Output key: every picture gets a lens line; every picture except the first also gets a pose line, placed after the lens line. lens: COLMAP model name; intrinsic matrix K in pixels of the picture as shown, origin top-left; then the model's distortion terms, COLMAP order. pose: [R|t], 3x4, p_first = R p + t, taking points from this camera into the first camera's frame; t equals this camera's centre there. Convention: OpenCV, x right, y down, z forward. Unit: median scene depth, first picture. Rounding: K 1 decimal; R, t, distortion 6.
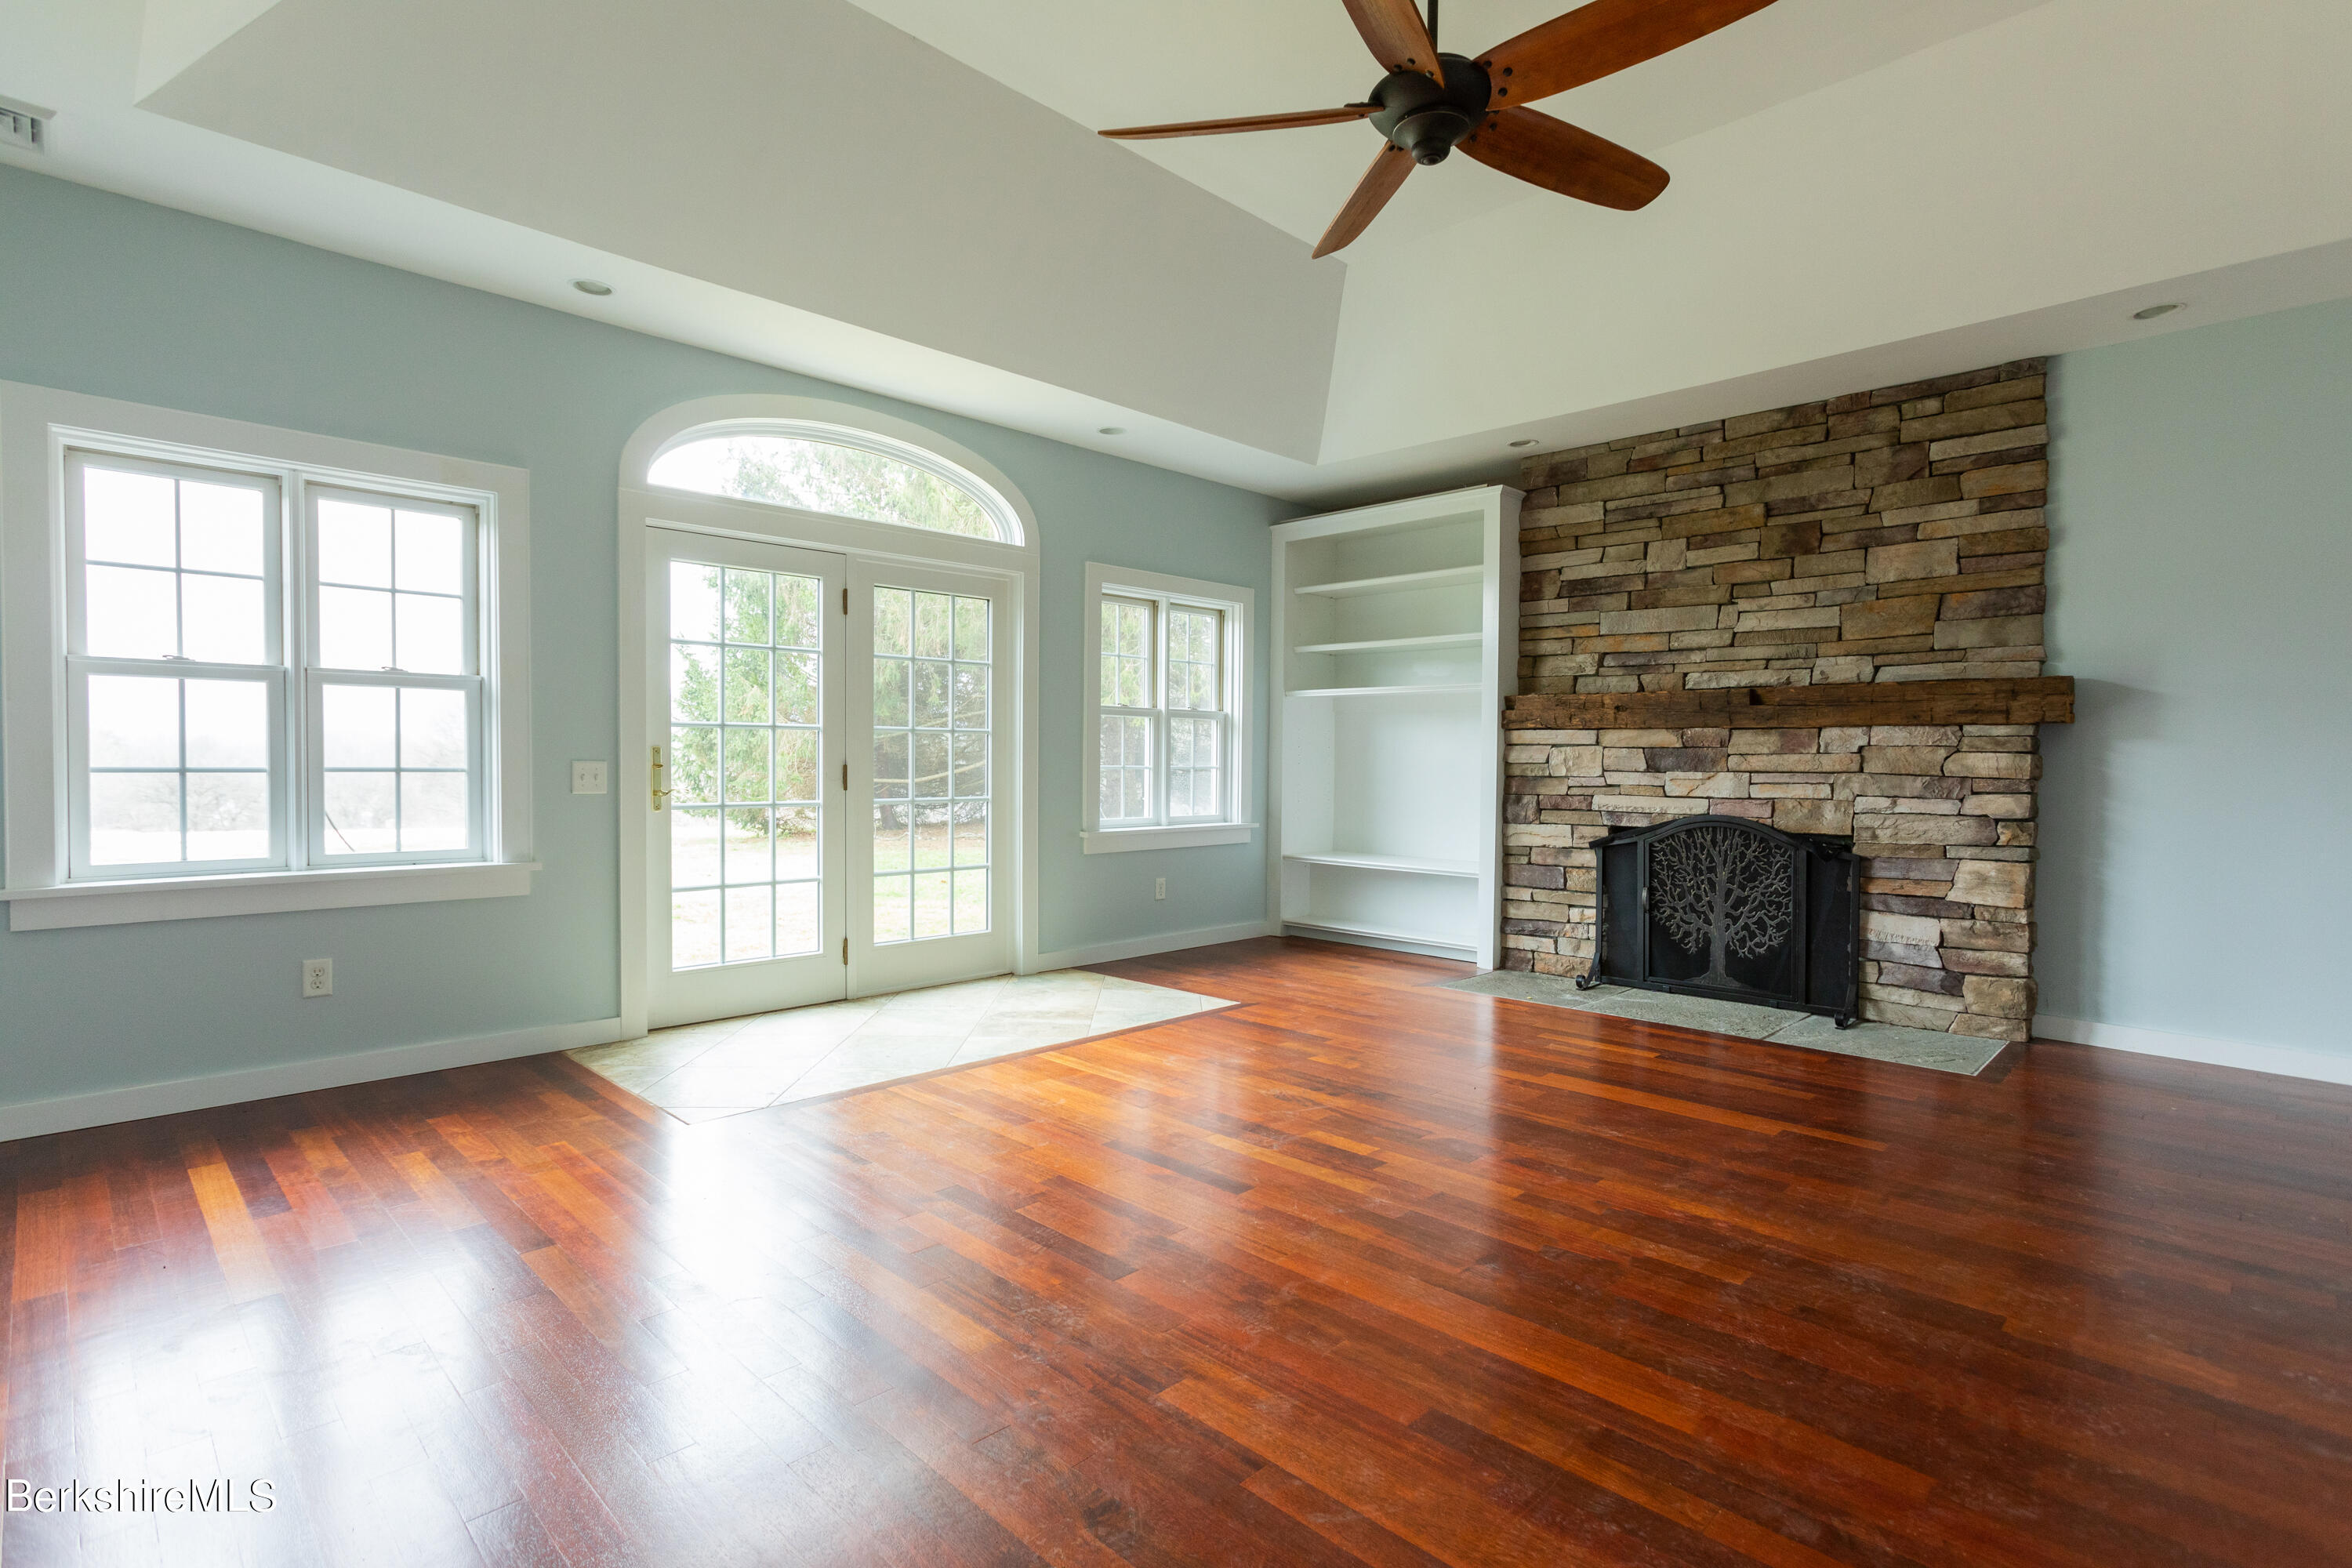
lens RADIAL K [[1185.8, 0, 1176.0], [0, 1185.8, 784.0], [0, 0, 1]] dist [0.028189, -0.005305]
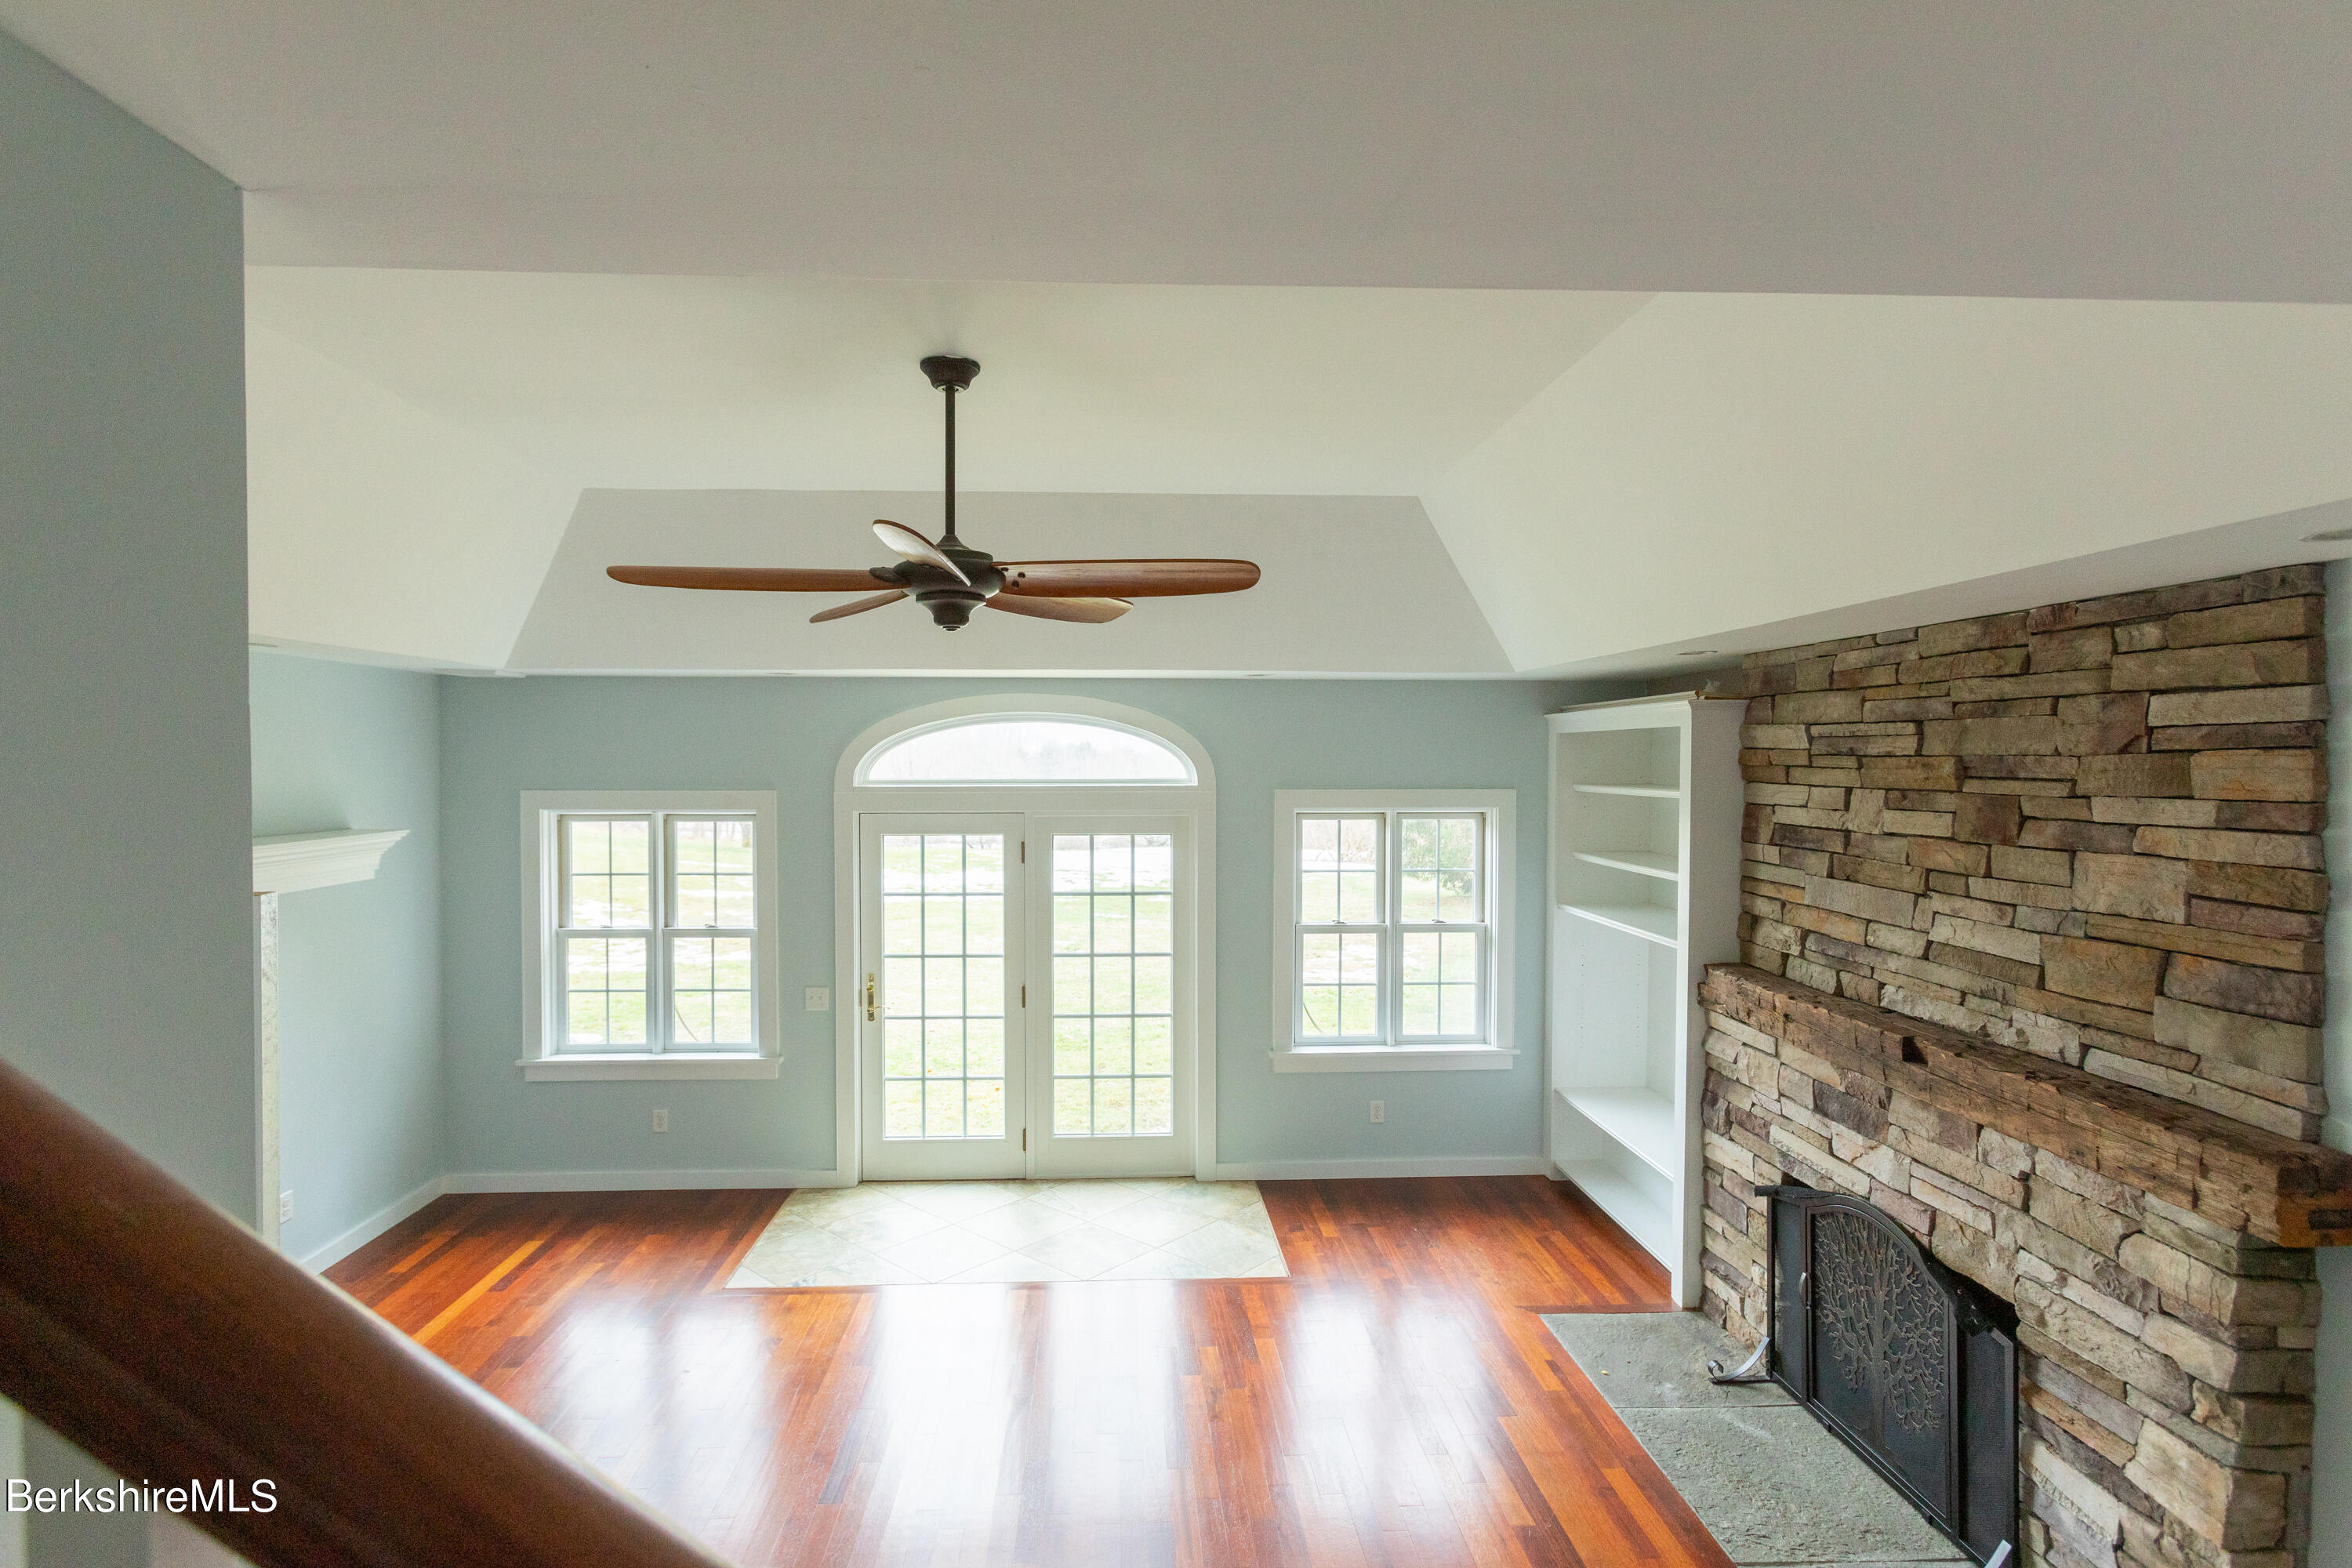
lens RADIAL K [[1185.8, 0, 1176.0], [0, 1185.8, 784.0], [0, 0, 1]] dist [0.028189, -0.005305]
pose [[0.725006, 0.012411, -0.688630, 0.665171], [-0.006353, 0.999916, 0.011332, -0.234914], [0.688713, -0.003841, 0.725024, 0.222236]]
